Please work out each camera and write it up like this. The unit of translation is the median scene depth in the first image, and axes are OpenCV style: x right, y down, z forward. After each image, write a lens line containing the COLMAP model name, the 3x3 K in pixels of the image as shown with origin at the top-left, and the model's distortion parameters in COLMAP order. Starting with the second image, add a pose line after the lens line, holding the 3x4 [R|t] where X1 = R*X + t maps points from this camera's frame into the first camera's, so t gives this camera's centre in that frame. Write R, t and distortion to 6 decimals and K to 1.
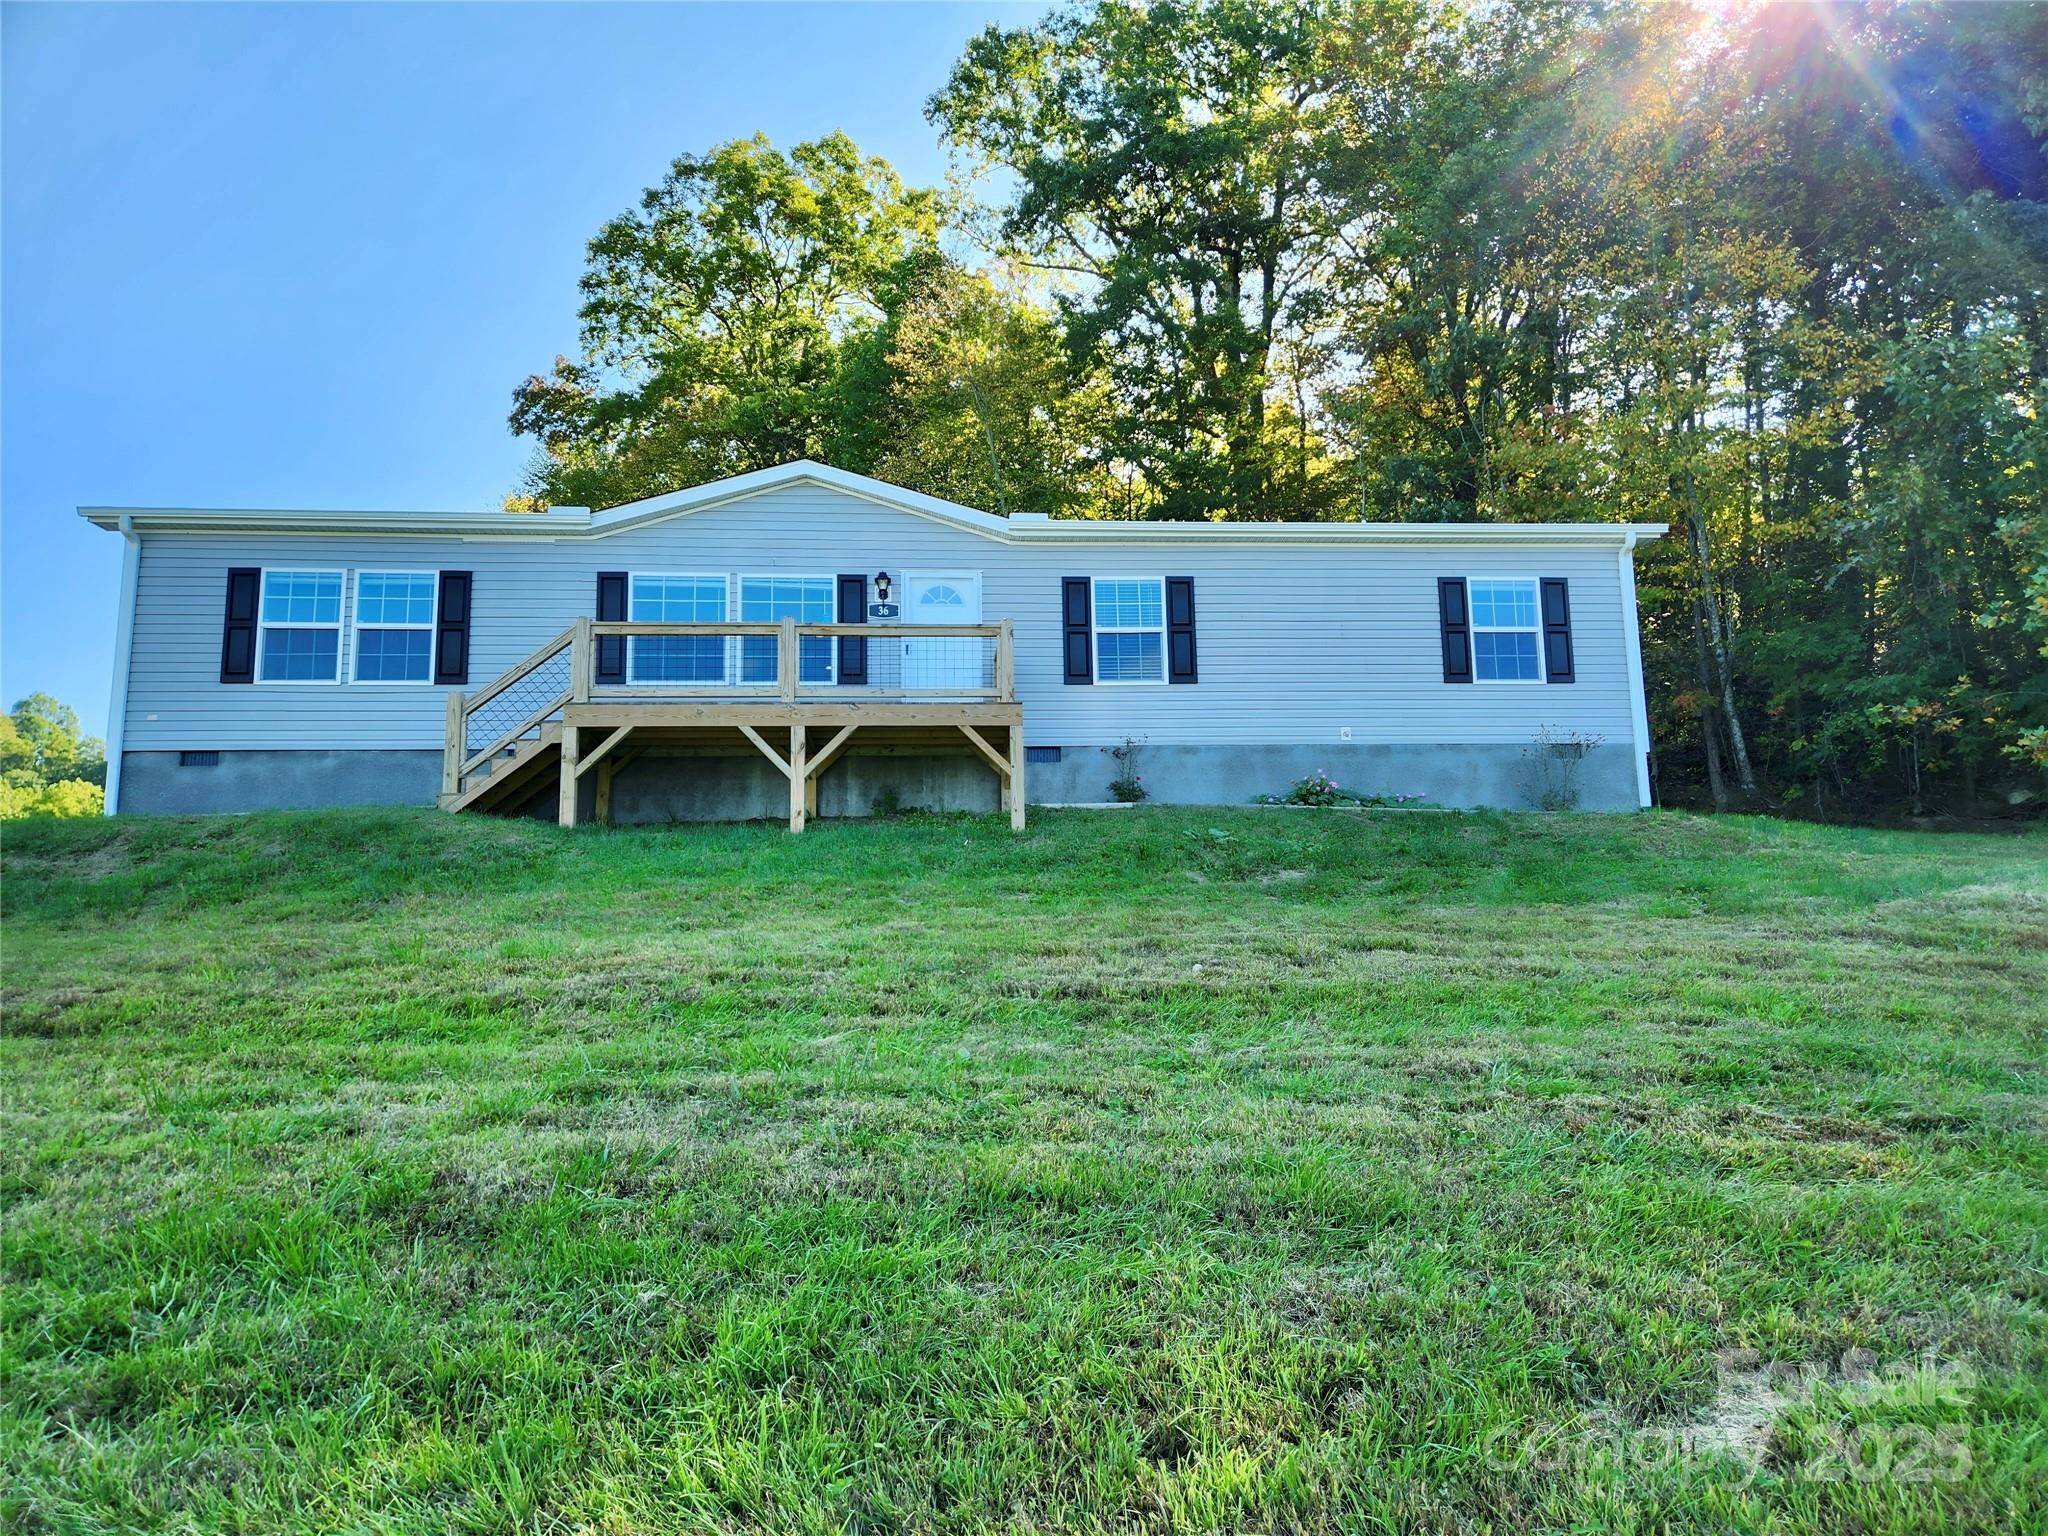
lens RADIAL K [[1363.3, 0, 1024.0], [0, 1363.3, 768.0], [0, 0, 1]] dist [0.068267, -0.065745]
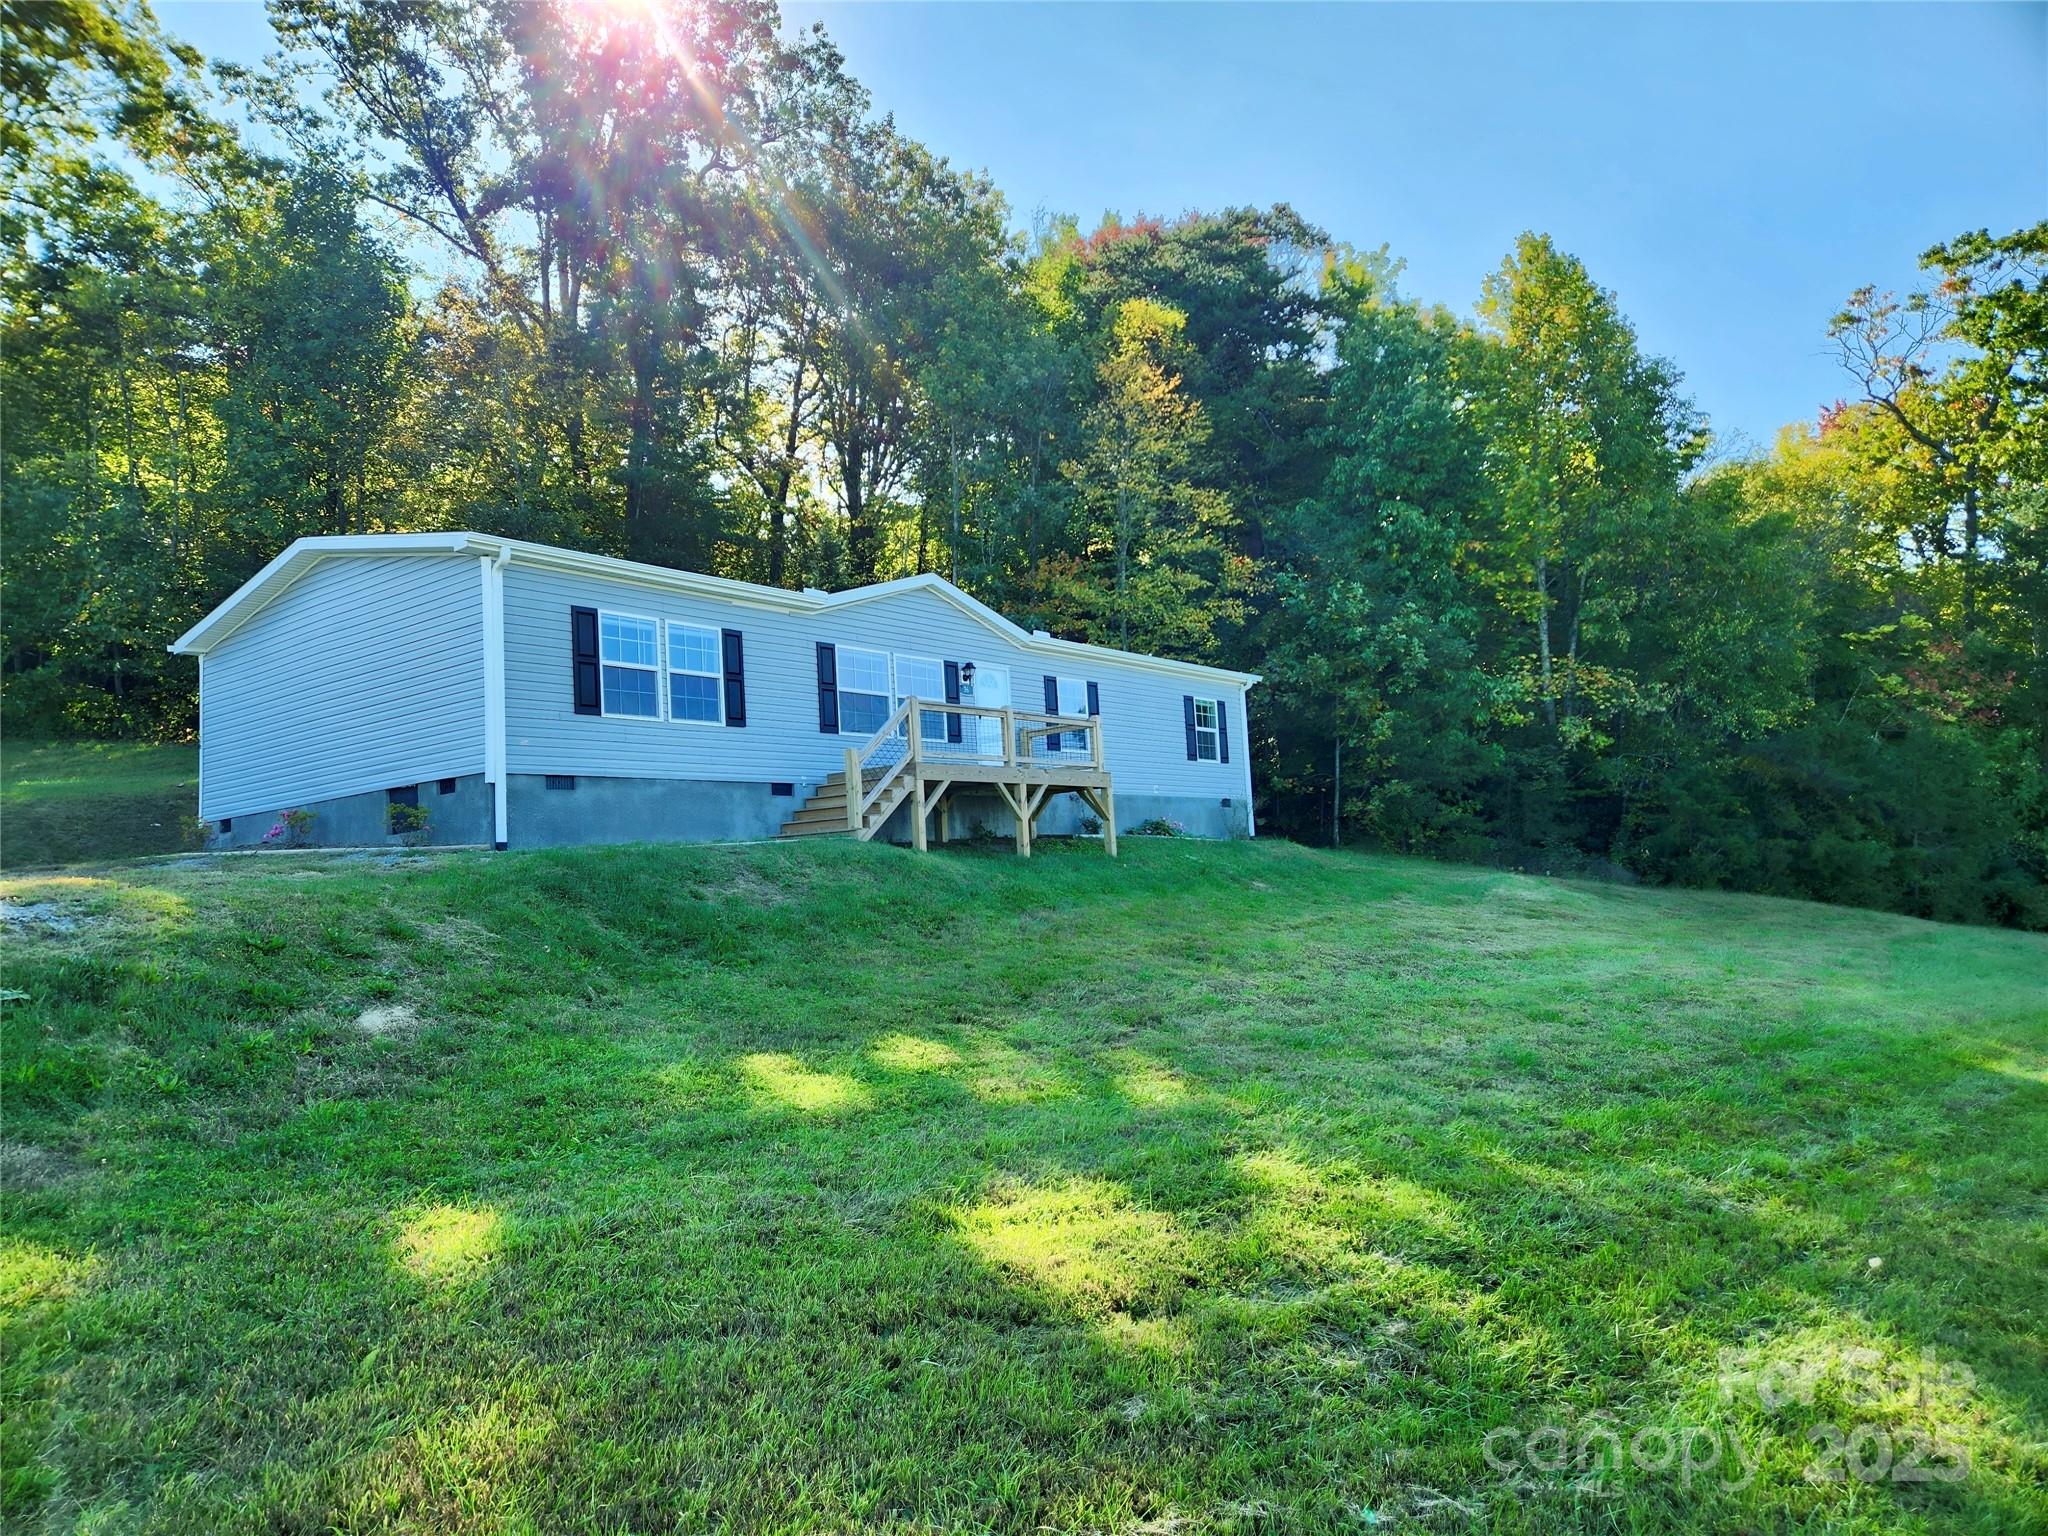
lens RADIAL K [[1363.3, 0, 1024.0], [0, 1363.3, 768.0], [0, 0, 1]] dist [0.068267, -0.065745]
pose [[0.686363, 0.046707, 0.725758, -1.066300], [-0.075894, 0.997087, 0.007606, -0.051274], [-0.723288, -0.060301, 0.687908, -0.000602]]
